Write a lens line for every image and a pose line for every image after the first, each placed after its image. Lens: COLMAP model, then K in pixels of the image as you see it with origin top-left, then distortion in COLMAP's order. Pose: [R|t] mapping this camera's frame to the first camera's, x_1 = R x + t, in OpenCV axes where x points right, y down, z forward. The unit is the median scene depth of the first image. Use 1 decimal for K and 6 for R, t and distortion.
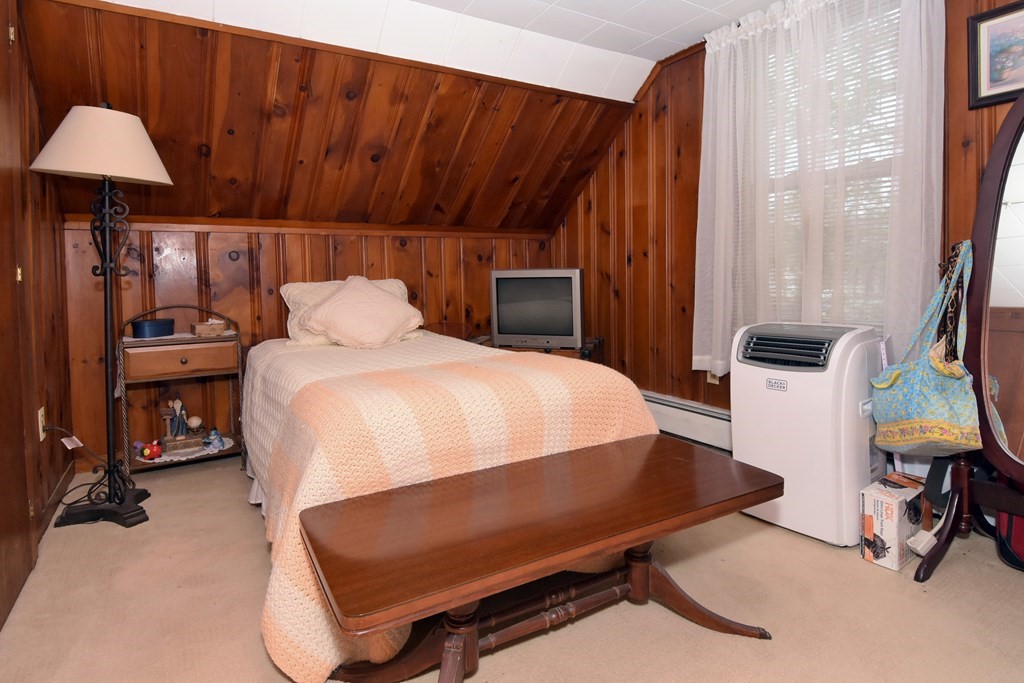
lens RADIAL K [[547.3, 0, 511.5], [0, 547.3, 285.7], [0, 0, 1]] dist [-0.022426, -0.000720]
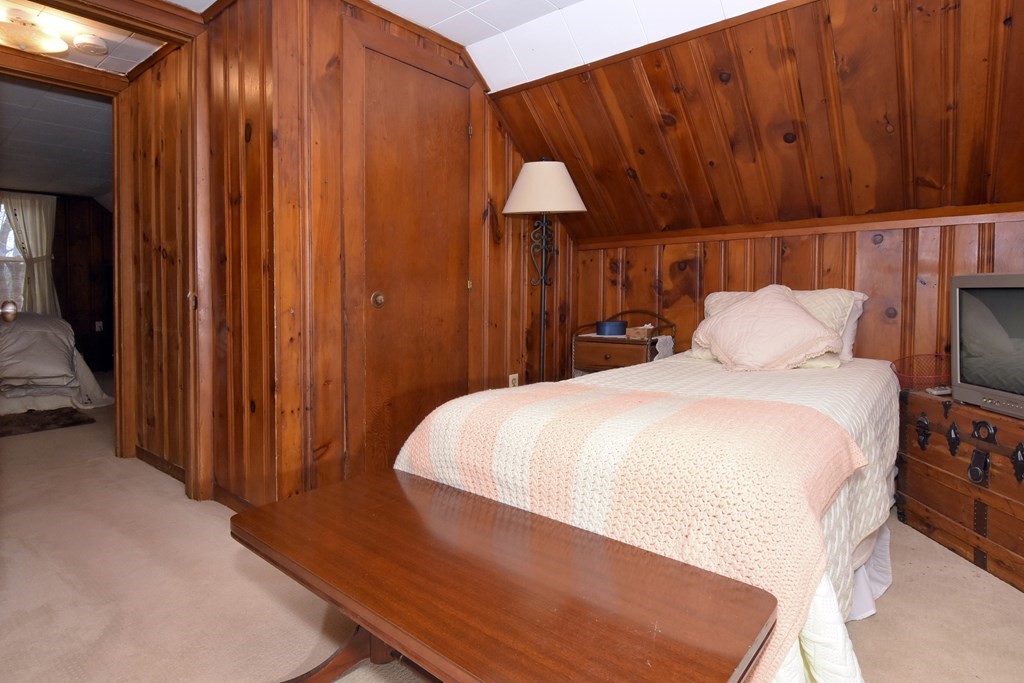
lens RADIAL K [[548.5, 0, 509.9], [0, 548.5, 325.3], [0, 0, 1]] dist [0.001463, 0.000143]
pose [[0.308941, 0.075130, -0.948109, 0.409501], [-0.006924, 0.997026, 0.076750, -0.019021], [0.951056, -0.017147, 0.308542, 0.361693]]
